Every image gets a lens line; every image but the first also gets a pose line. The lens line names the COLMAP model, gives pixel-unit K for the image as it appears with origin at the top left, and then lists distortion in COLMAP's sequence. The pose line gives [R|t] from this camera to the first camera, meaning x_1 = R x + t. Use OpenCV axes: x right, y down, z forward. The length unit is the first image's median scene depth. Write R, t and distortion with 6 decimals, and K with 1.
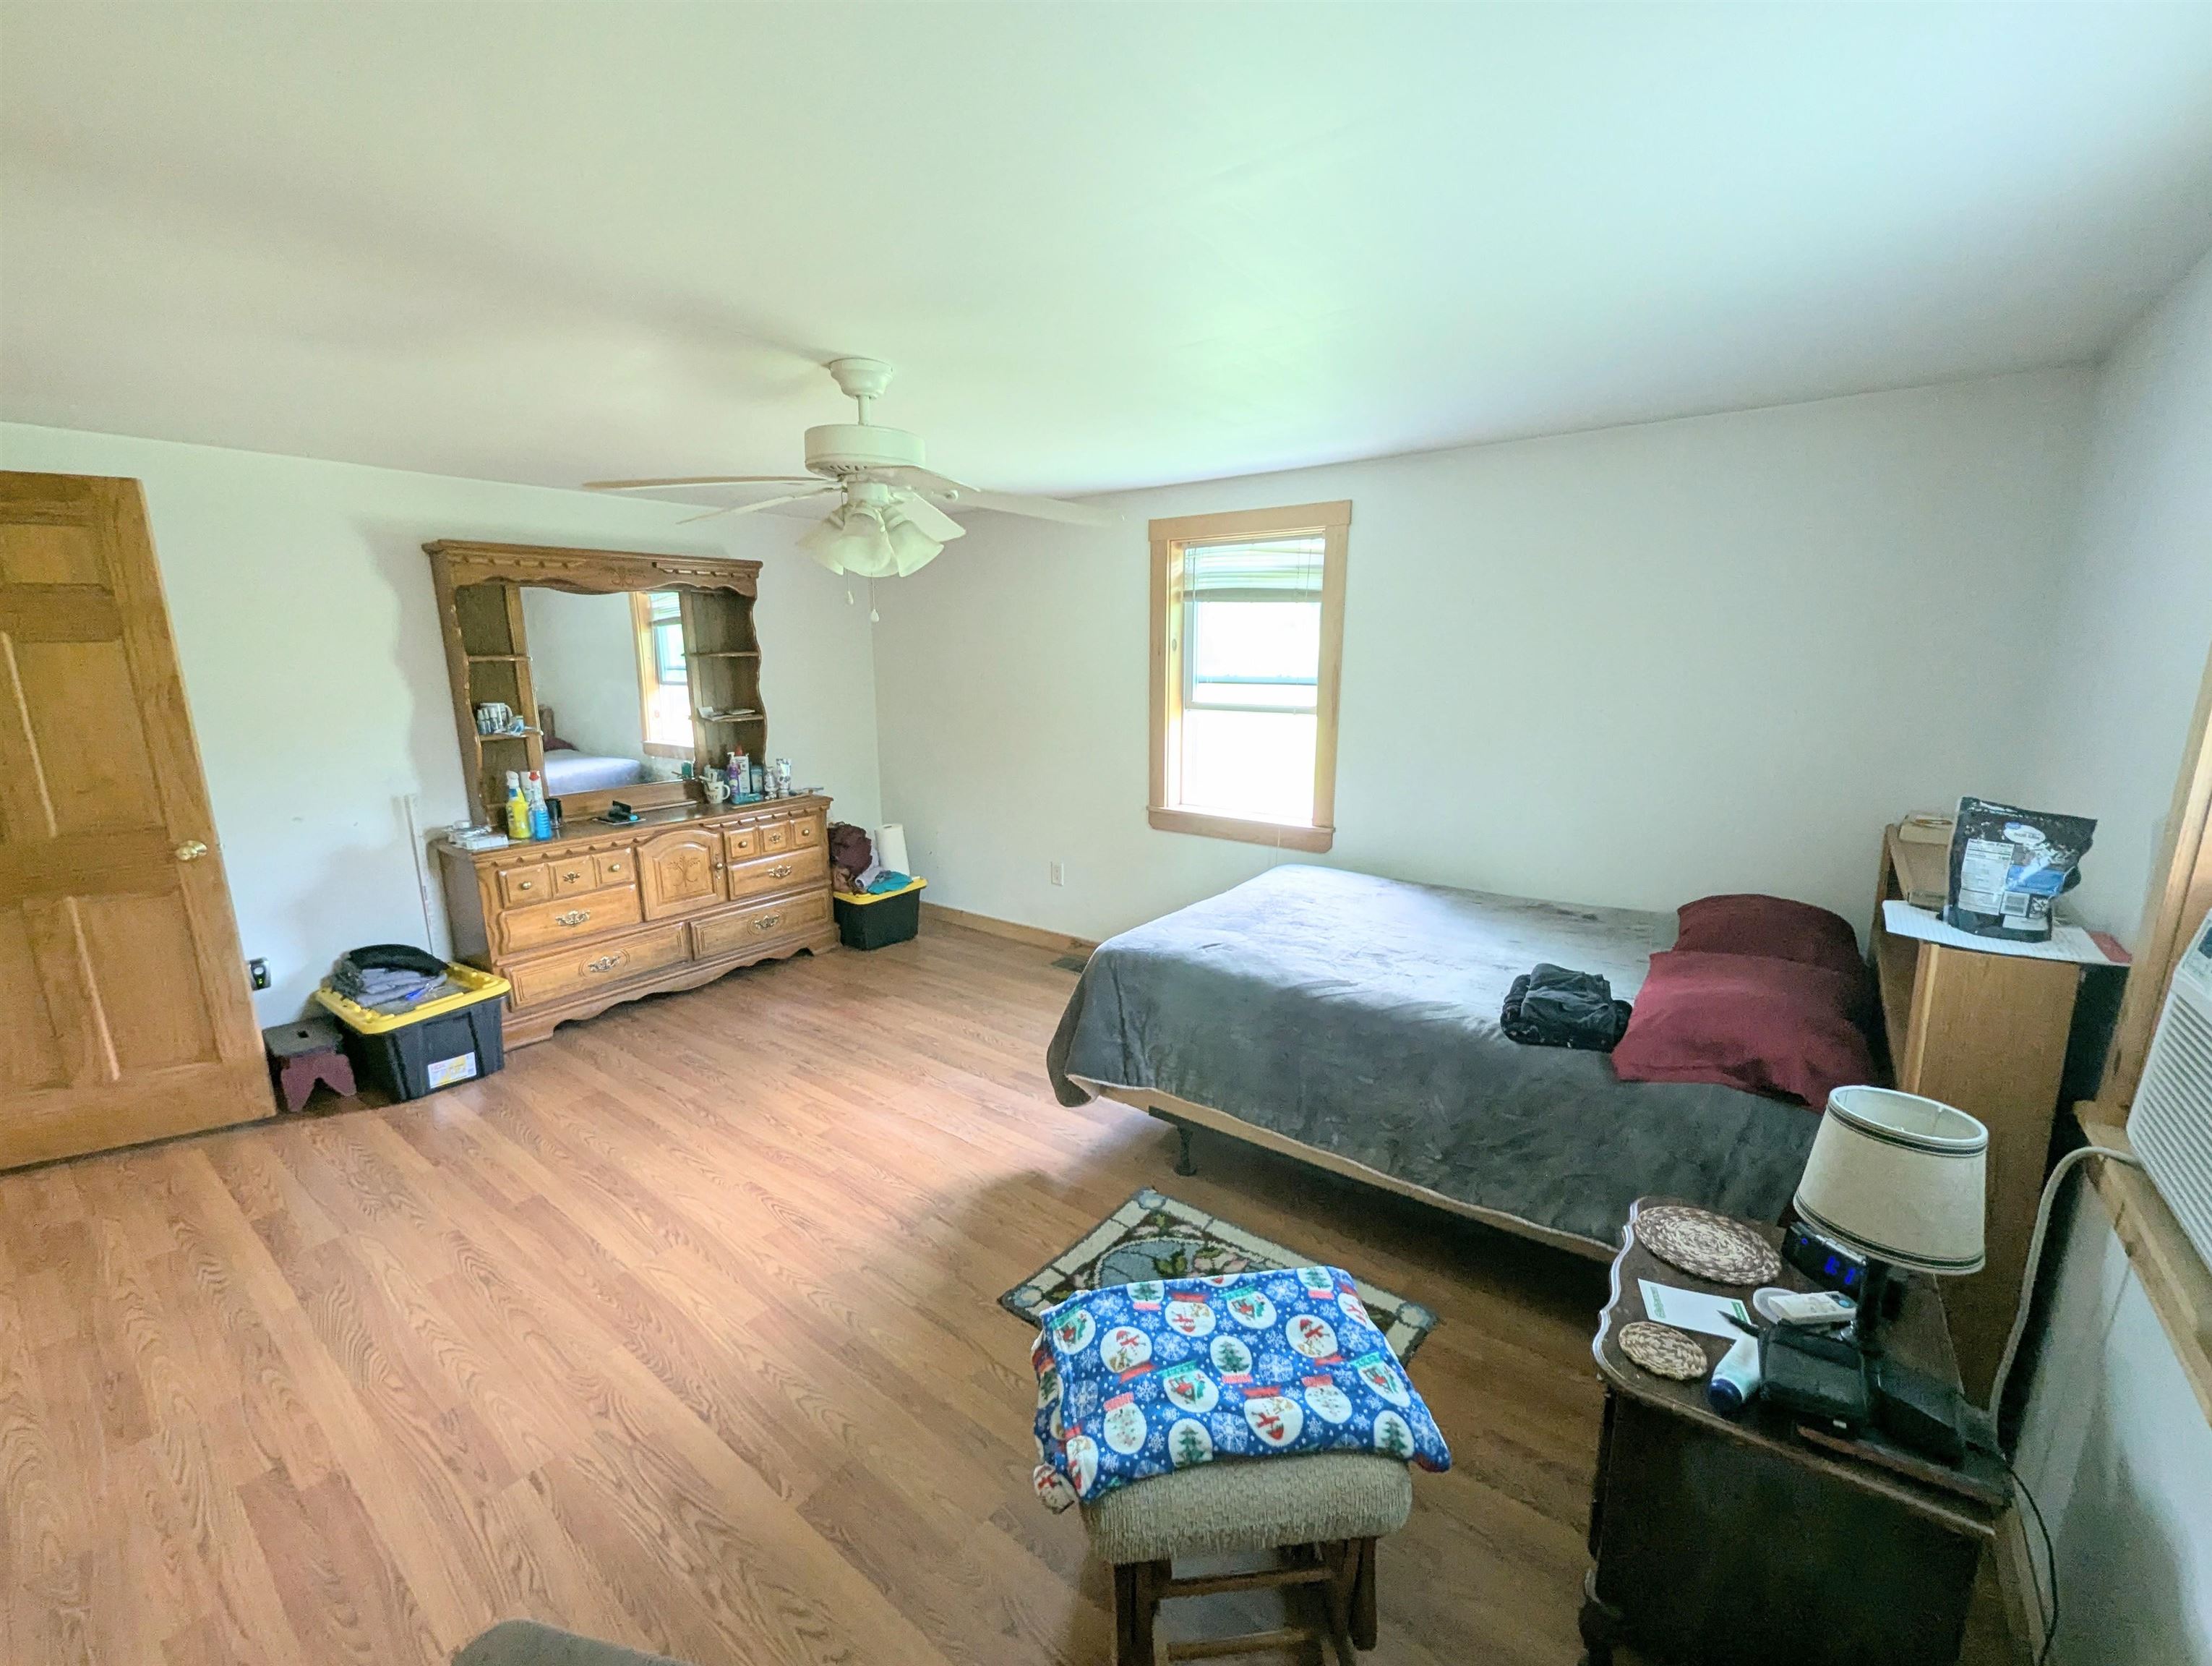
lens RADIAL K [[920.9, 0, 1106.0], [0, 920.9, 833.0], [0, 0, 1]] dist [-0.000575, -0.000534]
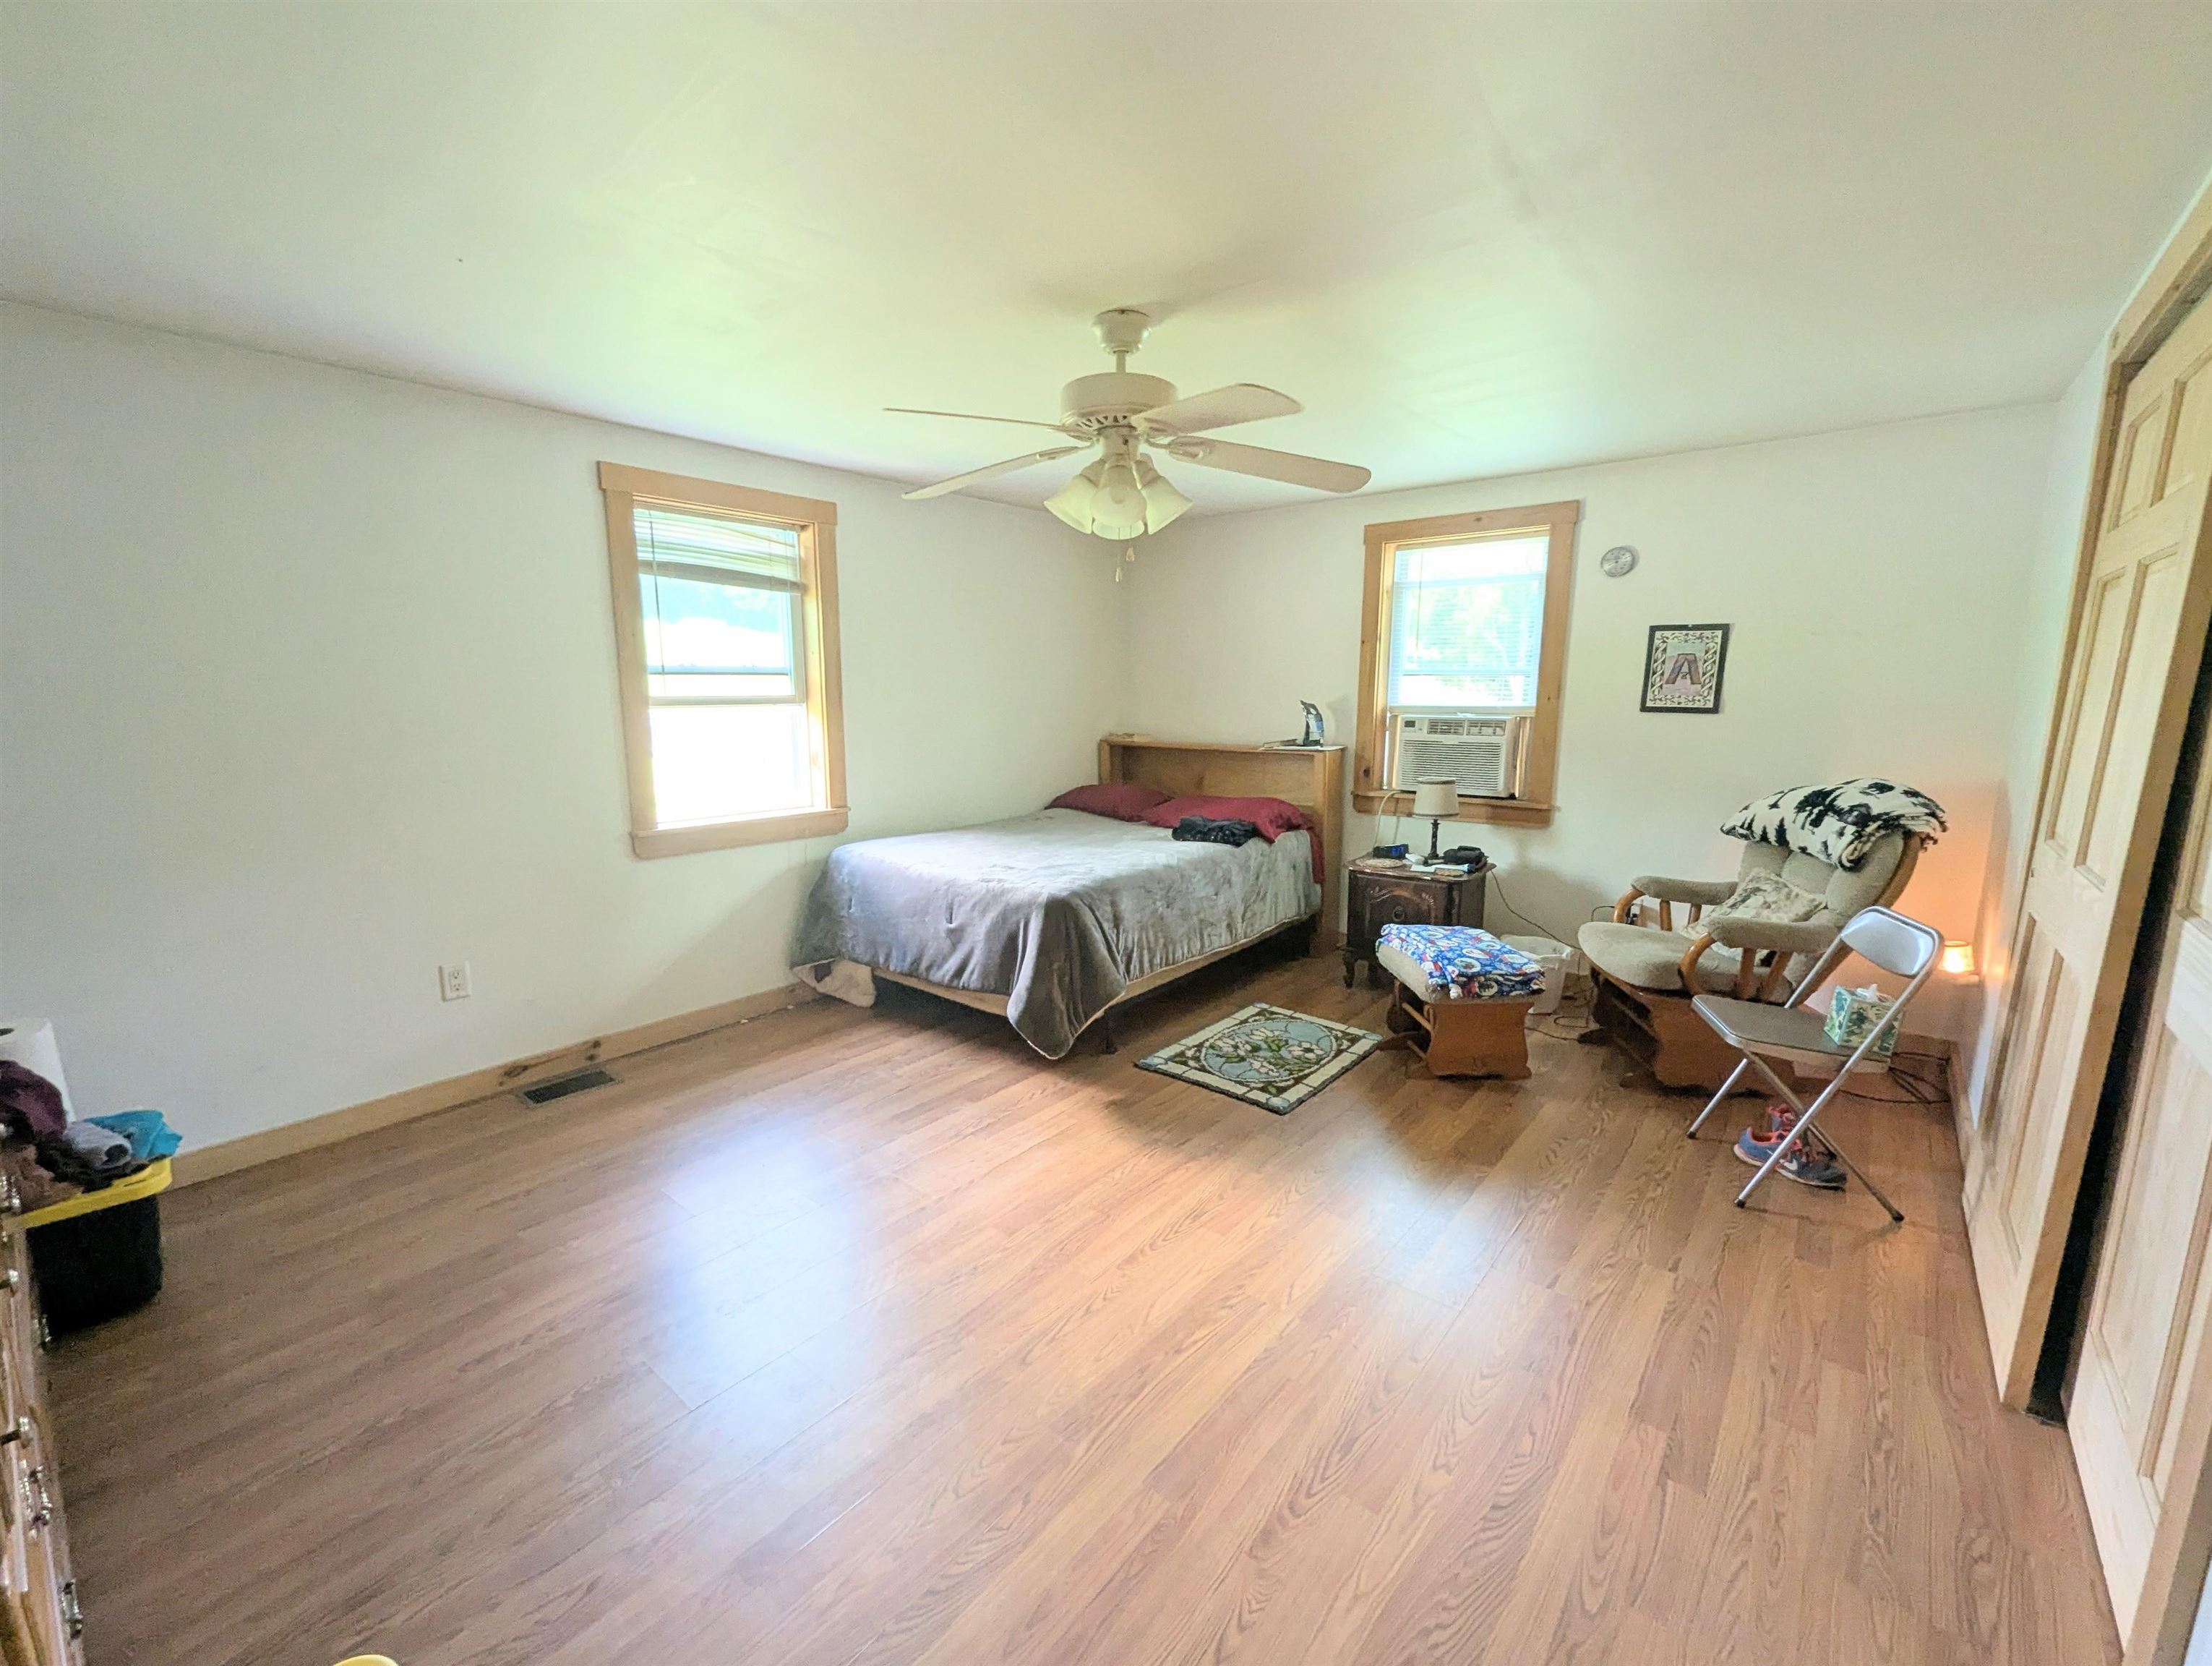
lens RADIAL K [[920.9, 0, 1106.0], [0, 920.9, 833.0], [0, 0, 1]] dist [-0.000575, -0.000534]
pose [[0.032854, -0.157381, 0.986991, -1.174434], [0.193823, 0.969780, 0.148185, -0.110941], [-0.980486, 0.186433, 0.062365, 0.936511]]
